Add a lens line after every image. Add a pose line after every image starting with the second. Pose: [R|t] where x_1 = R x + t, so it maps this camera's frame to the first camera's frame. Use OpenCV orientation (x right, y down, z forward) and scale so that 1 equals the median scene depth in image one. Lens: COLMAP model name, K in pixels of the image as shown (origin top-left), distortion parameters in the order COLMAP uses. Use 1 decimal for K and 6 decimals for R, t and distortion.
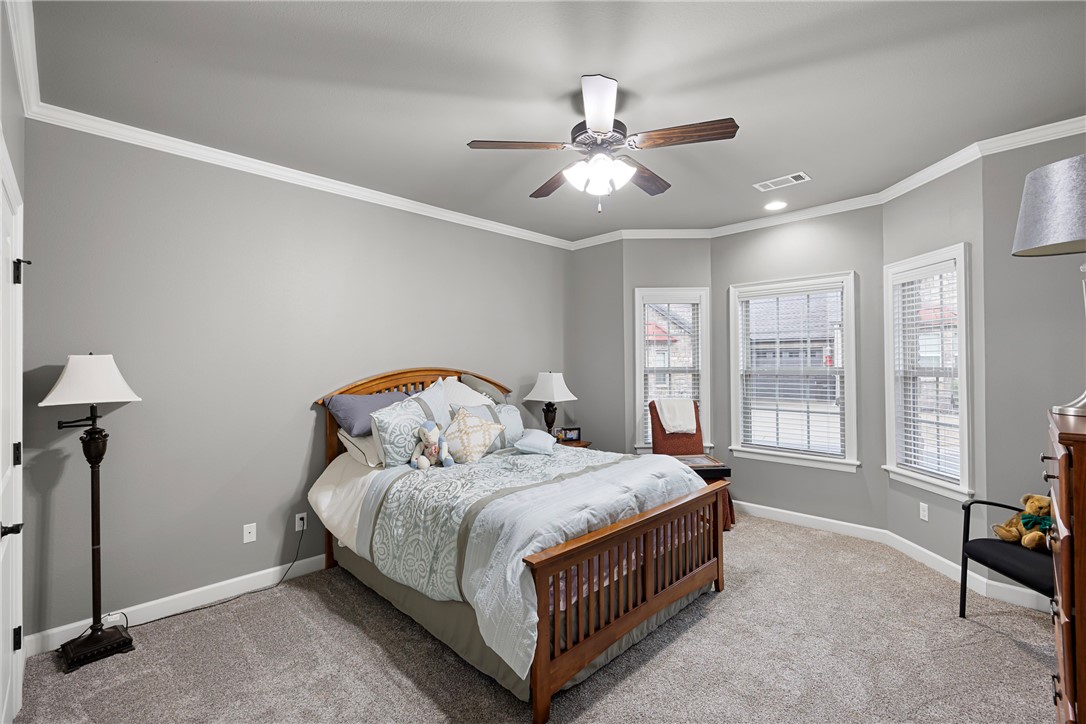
lens RADIAL K [[492.1, 0, 535.7], [0, 492.1, 365.7], [0, 0, 1]] dist [0.004007, 0.000167]
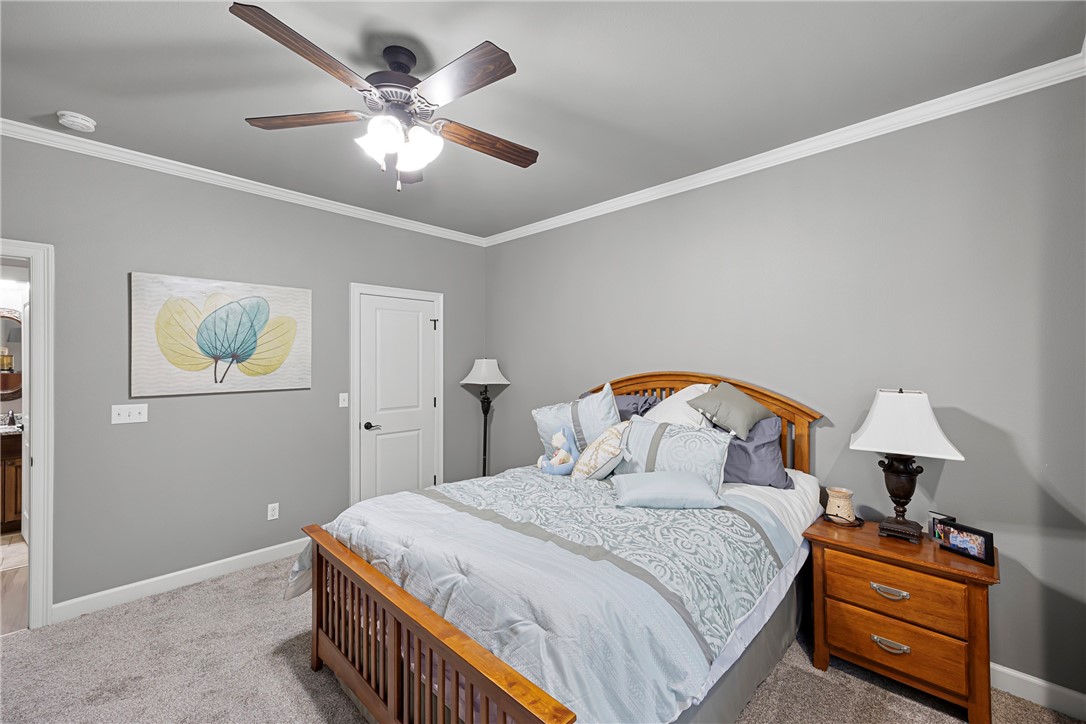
lens RADIAL K [[448.6, 0, 540.5], [0, 448.6, 359.4], [0, 0, 1]] dist [0.003913, -0.000348]
pose [[-0.004218, 0.011937, -0.999920, 0.863495], [0.003034, 0.999924, 0.011924, -0.040896], [0.999987, -0.002984, -0.004254, 1.194087]]
